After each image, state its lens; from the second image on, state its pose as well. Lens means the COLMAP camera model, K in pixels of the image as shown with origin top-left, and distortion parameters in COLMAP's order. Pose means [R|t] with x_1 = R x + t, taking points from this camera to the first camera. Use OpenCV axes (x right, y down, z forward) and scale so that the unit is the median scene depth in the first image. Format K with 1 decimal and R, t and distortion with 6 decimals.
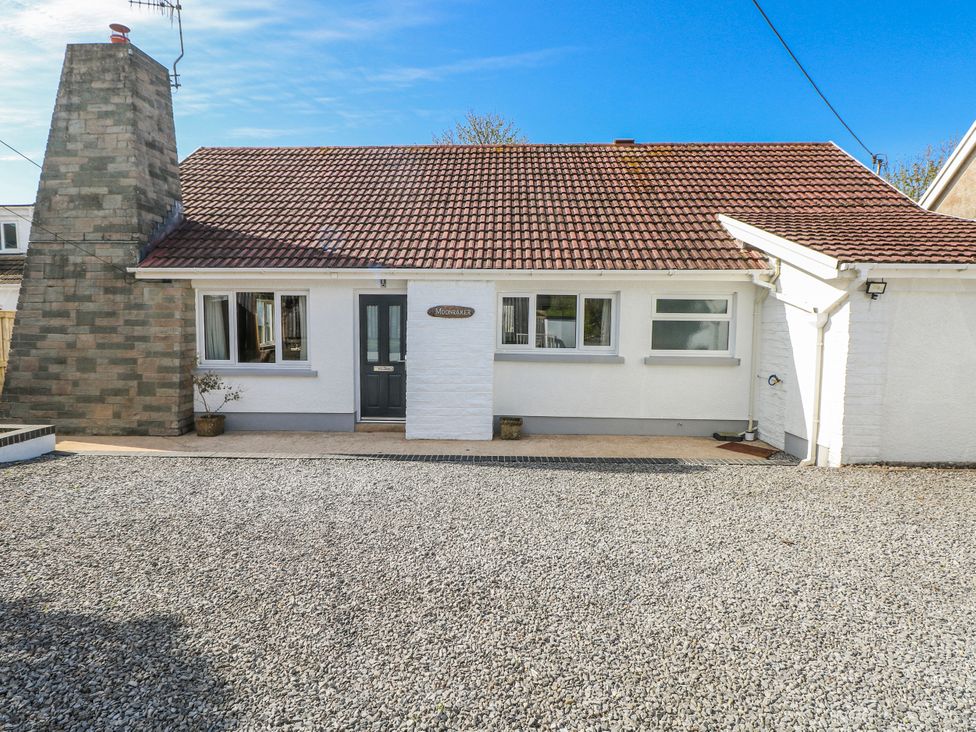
lens RADIAL K [[543.2, 0, 489.9], [0, 543.2, 354.6], [0, 0, 1]] dist [-0.011243, -0.001856]
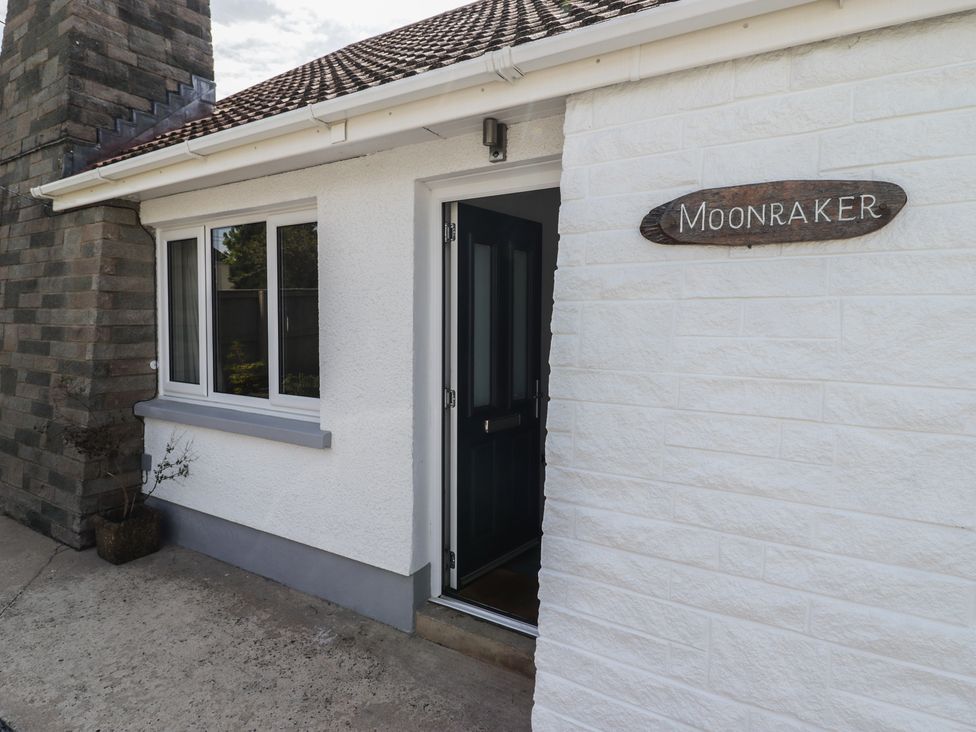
lens RADIAL K [[580.1, 0, 482.1], [0, 580.1, 354.8], [0, 0, 1]] dist [-0.002234, -0.001993]
pose [[0.864362, 0.027890, -0.502097, -0.047440], [-0.031658, 0.999498, 0.001019, -0.022376], [0.501873, 0.015015, 0.864811, 0.715754]]
